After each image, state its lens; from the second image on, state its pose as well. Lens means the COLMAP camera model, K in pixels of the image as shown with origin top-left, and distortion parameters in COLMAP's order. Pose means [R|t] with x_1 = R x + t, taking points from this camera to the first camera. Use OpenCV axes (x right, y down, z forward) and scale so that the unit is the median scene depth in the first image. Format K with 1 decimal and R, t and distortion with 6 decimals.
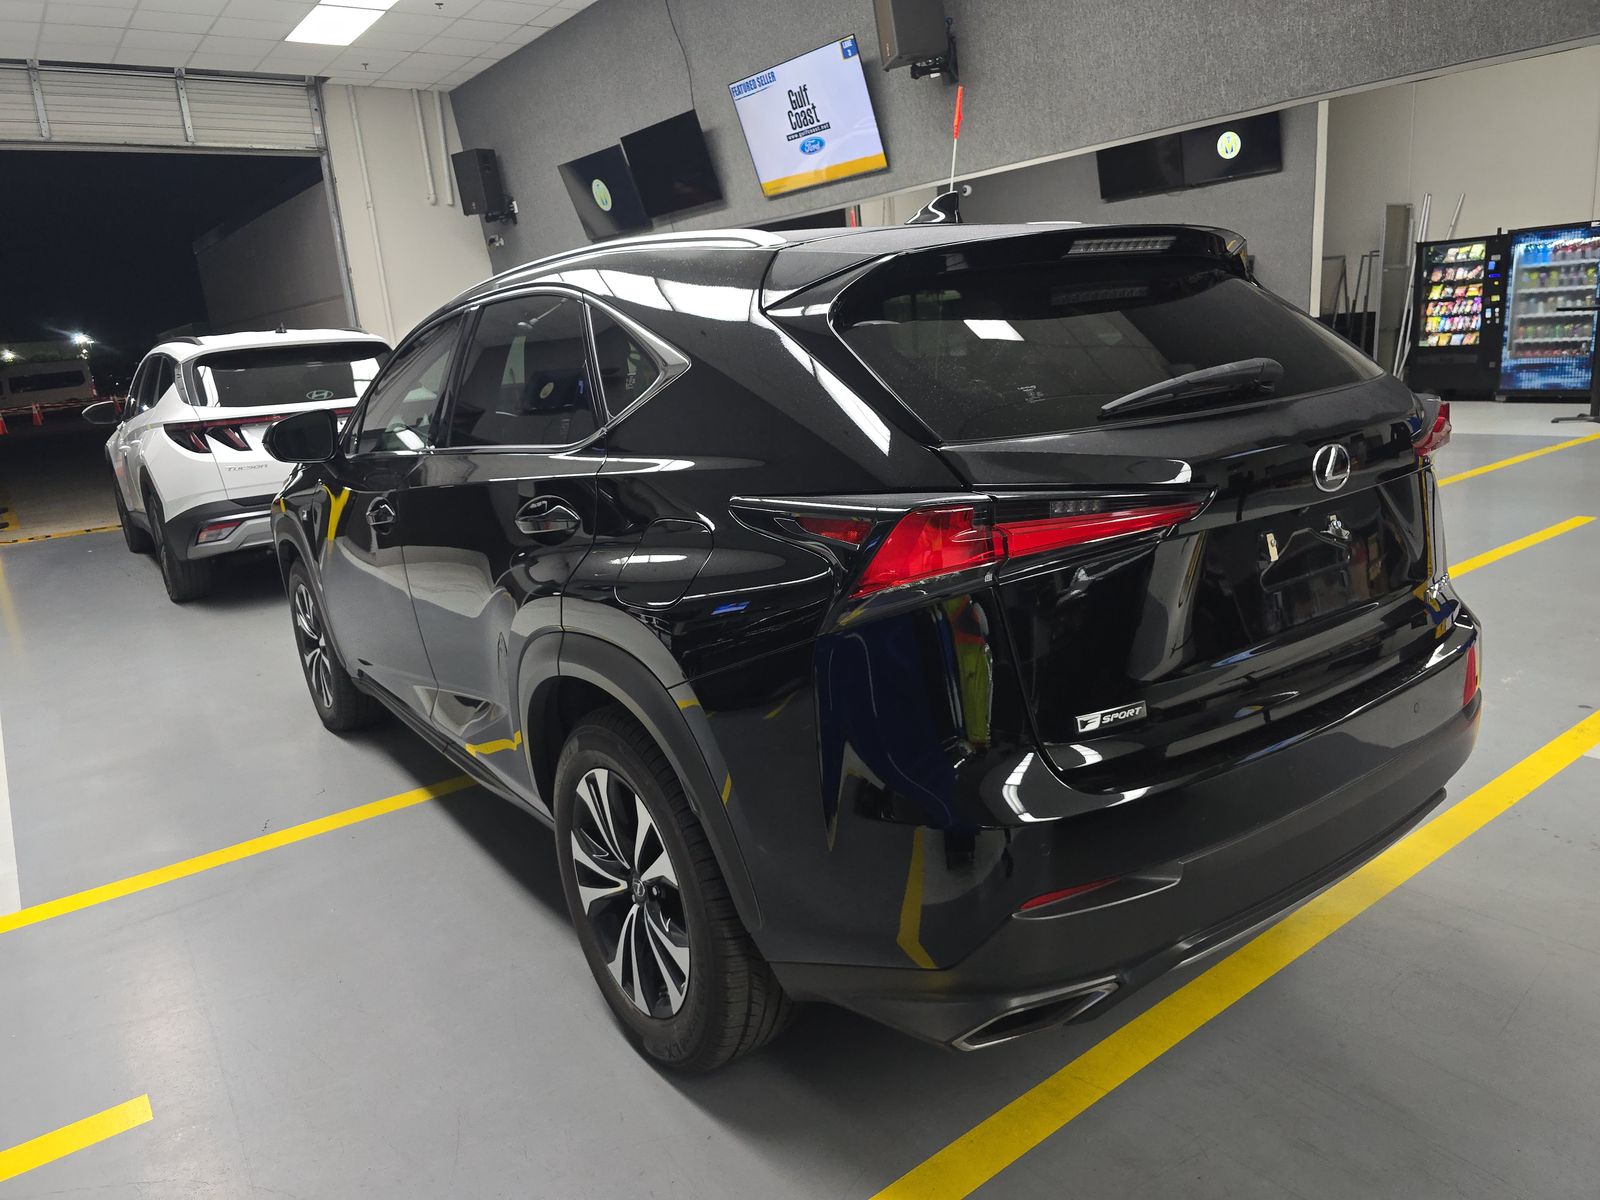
lens RADIAL K [[1074.5, 0, 790.8], [0, 1074.5, 604.5], [0, 0, 1]] dist [0.033477, -0.041365]
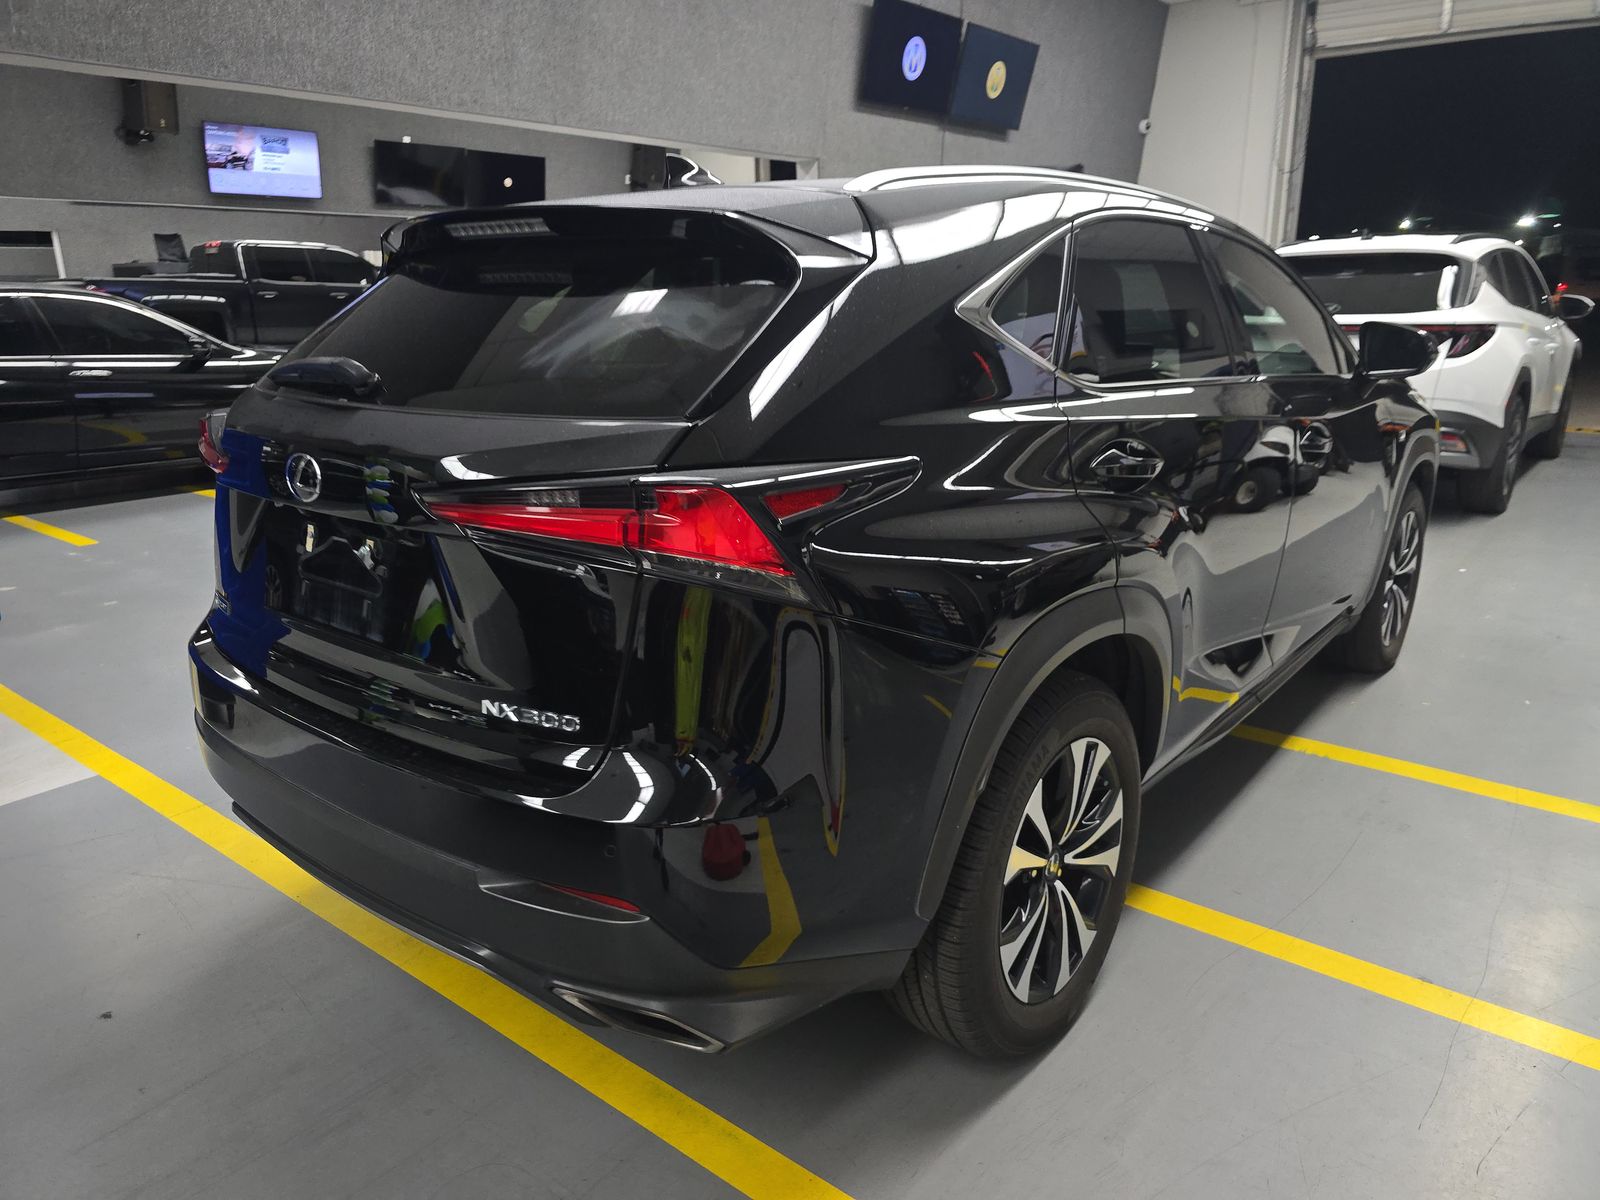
lens RADIAL K [[1074.5, 0, 807.3], [0, 1074.5, 598.5], [0, 0, 1]] dist [0.033477, -0.041365]
pose [[0.260442, 0.331265, -0.906881, 0.259386], [-0.238316, 0.932290, 0.272105, -0.067027], [0.935615, 0.145257, 0.321753, 0.189523]]
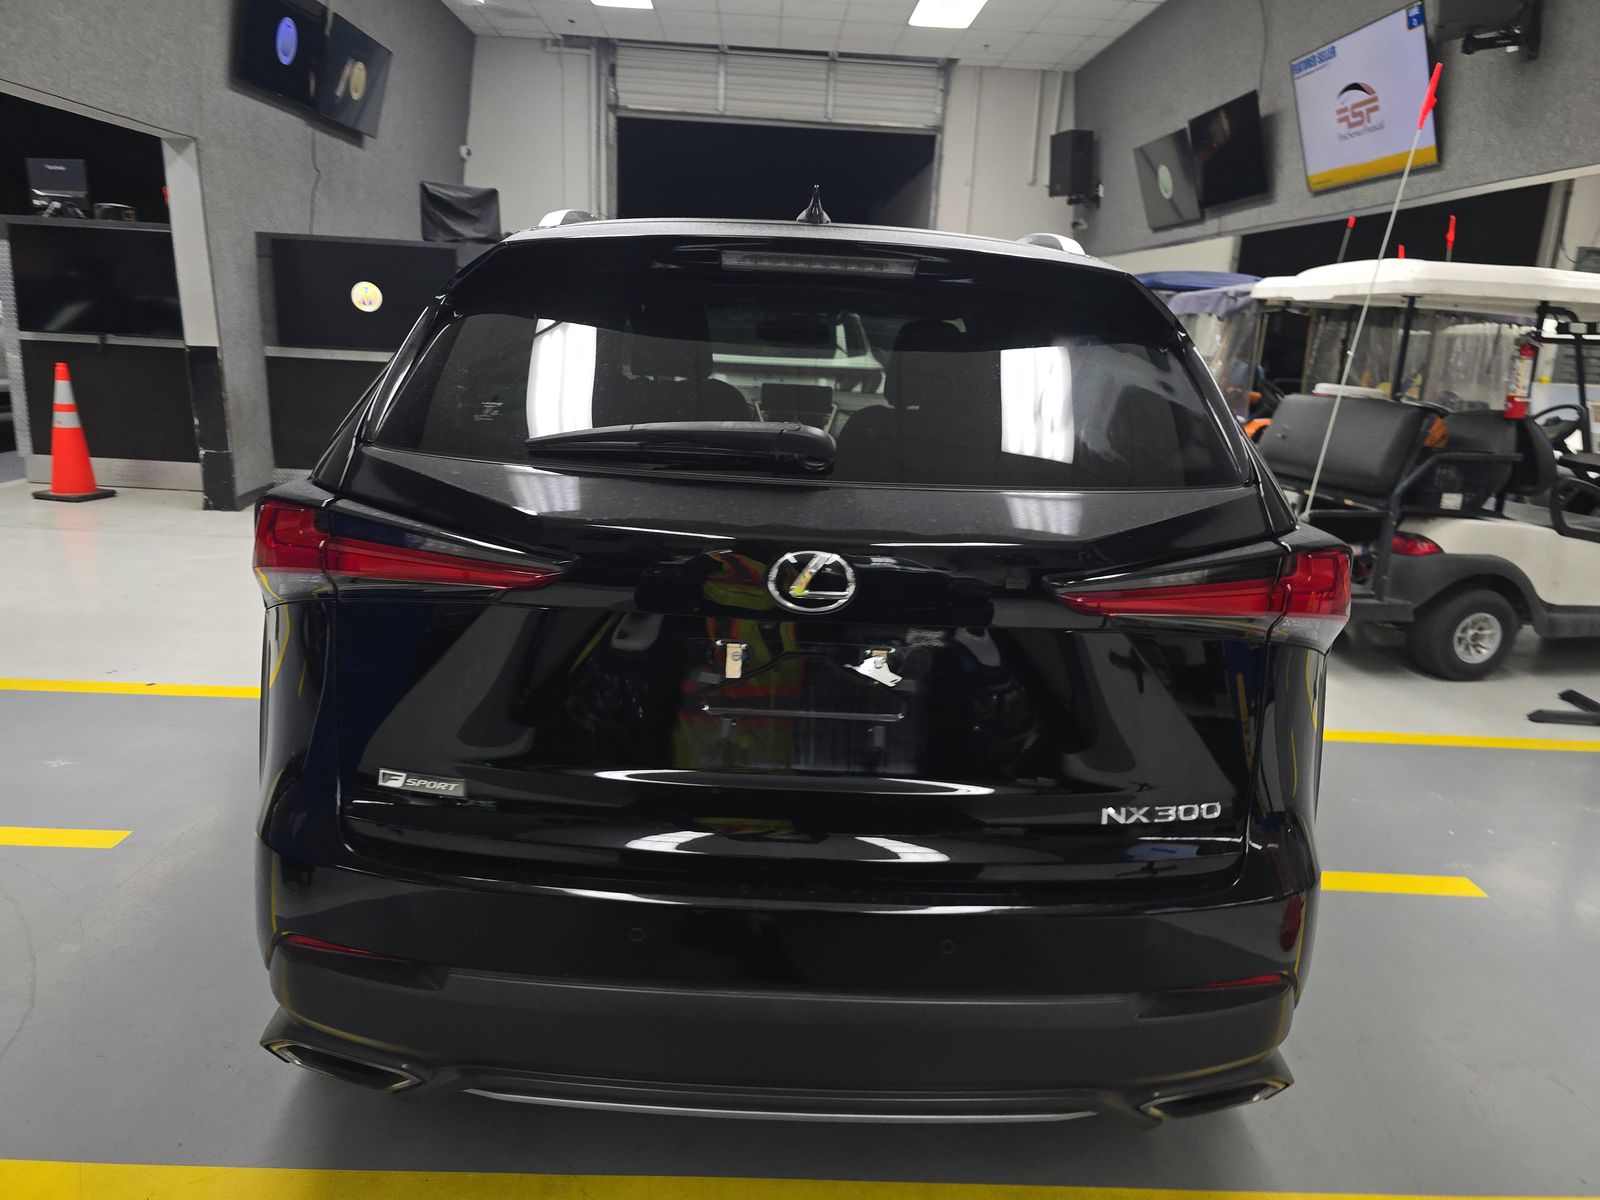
lens RADIAL K [[1074.5, 0, 791.9], [0, 1074.5, 601.5], [0, 0, 1]] dist [0.033477, -0.041365]
pose [[0.810415, 0.253908, -0.527975, 0.148420], [-0.247219, 0.965248, 0.084726, -0.028757], [0.531140, 0.061862, 0.845023, 0.061764]]
